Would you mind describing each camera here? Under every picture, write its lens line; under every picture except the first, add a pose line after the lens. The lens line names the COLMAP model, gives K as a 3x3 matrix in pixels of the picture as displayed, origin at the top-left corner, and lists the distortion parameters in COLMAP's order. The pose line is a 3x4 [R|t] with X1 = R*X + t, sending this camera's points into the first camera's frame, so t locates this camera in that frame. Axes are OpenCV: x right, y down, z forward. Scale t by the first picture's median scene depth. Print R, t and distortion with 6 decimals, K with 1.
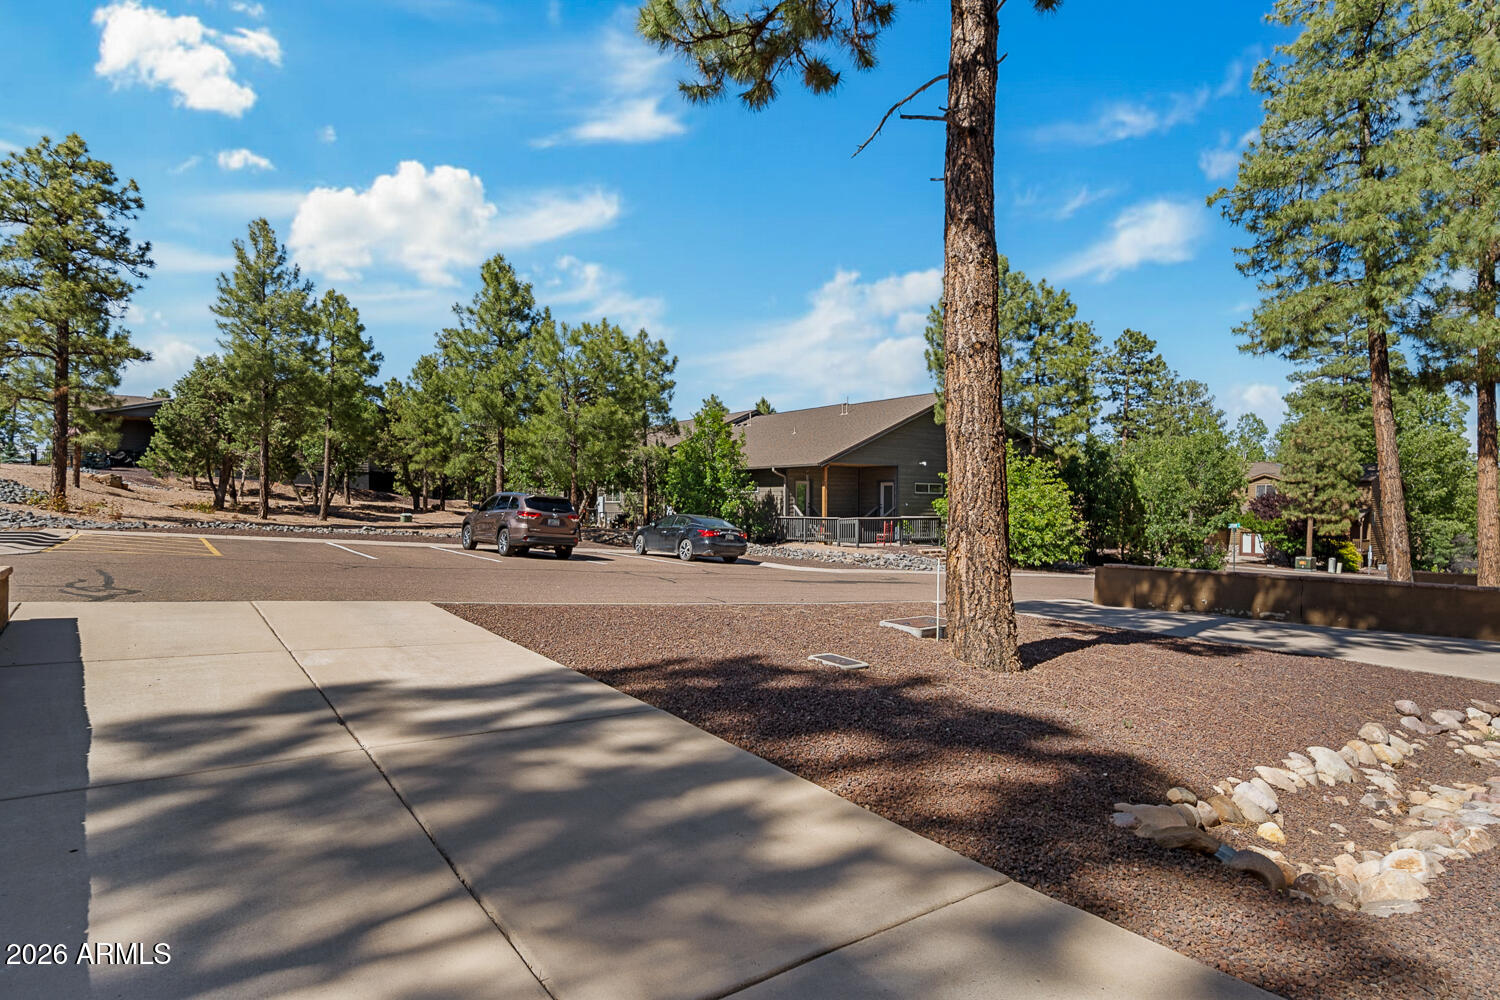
lens RADIAL K [[778.4, 0, 750.4], [0, 778.4, 520.0], [0, 0, 1]] dist [0.022386, -0.000466]
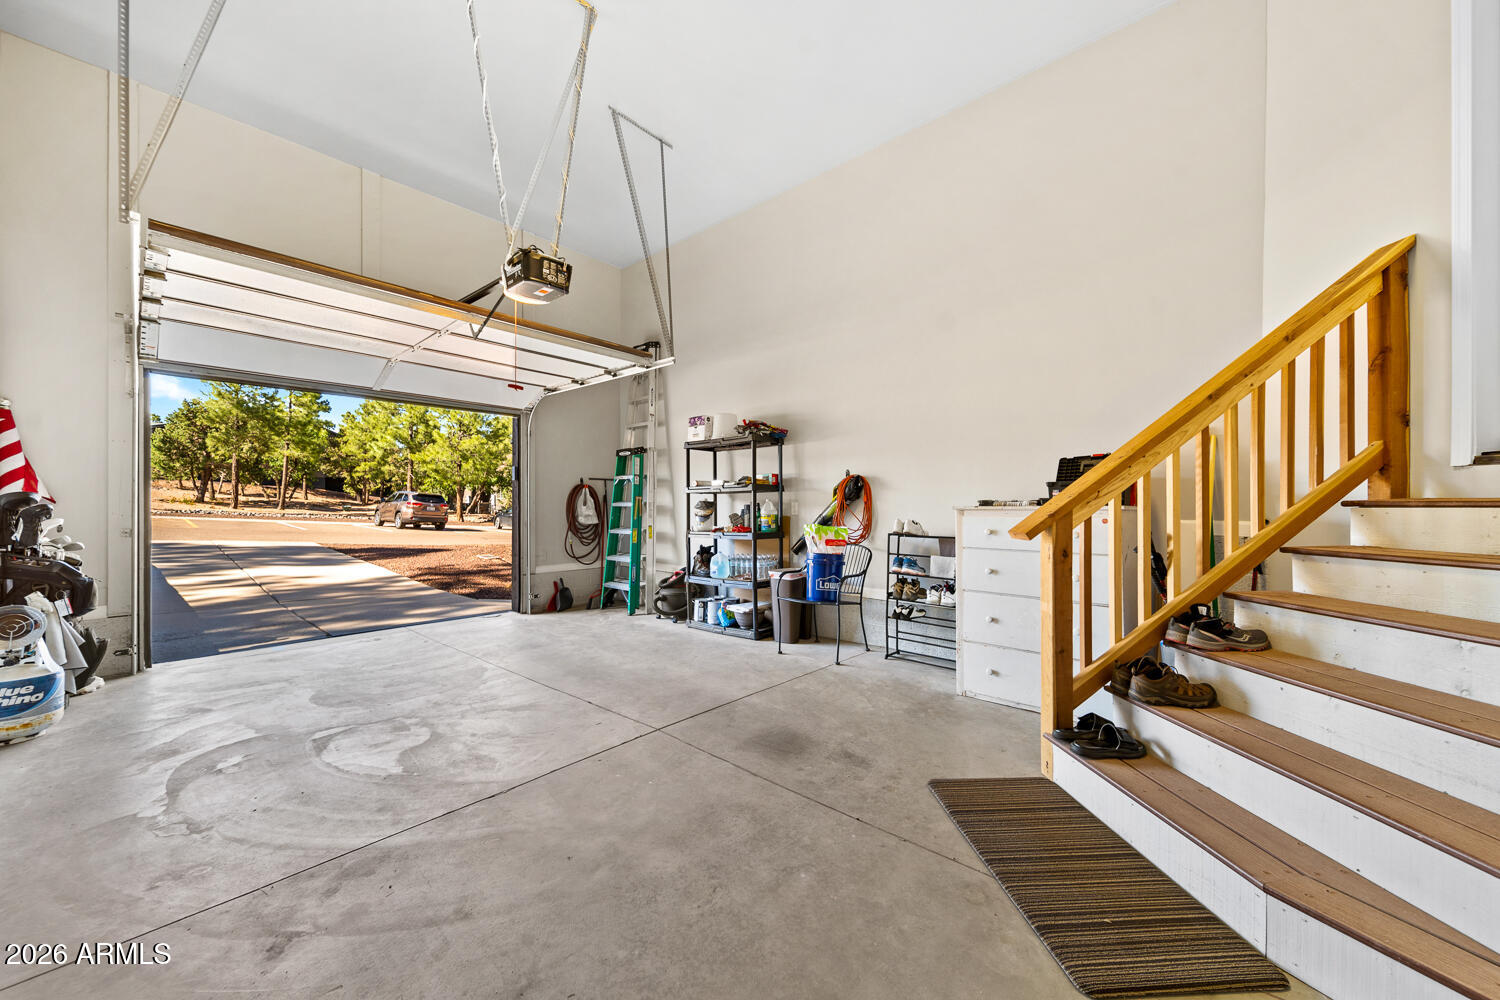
lens RADIAL K [[538.2, 0, 747.4], [0, 538.2, 502.2], [0, 0, 1]] dist [0.012364, -0.003556]
pose [[0.979989, -0.001642, 0.199043, 0.135514], [0.005225, 0.999834, -0.017475, 0.008802], [-0.198981, 0.018165, 0.979835, -0.213928]]
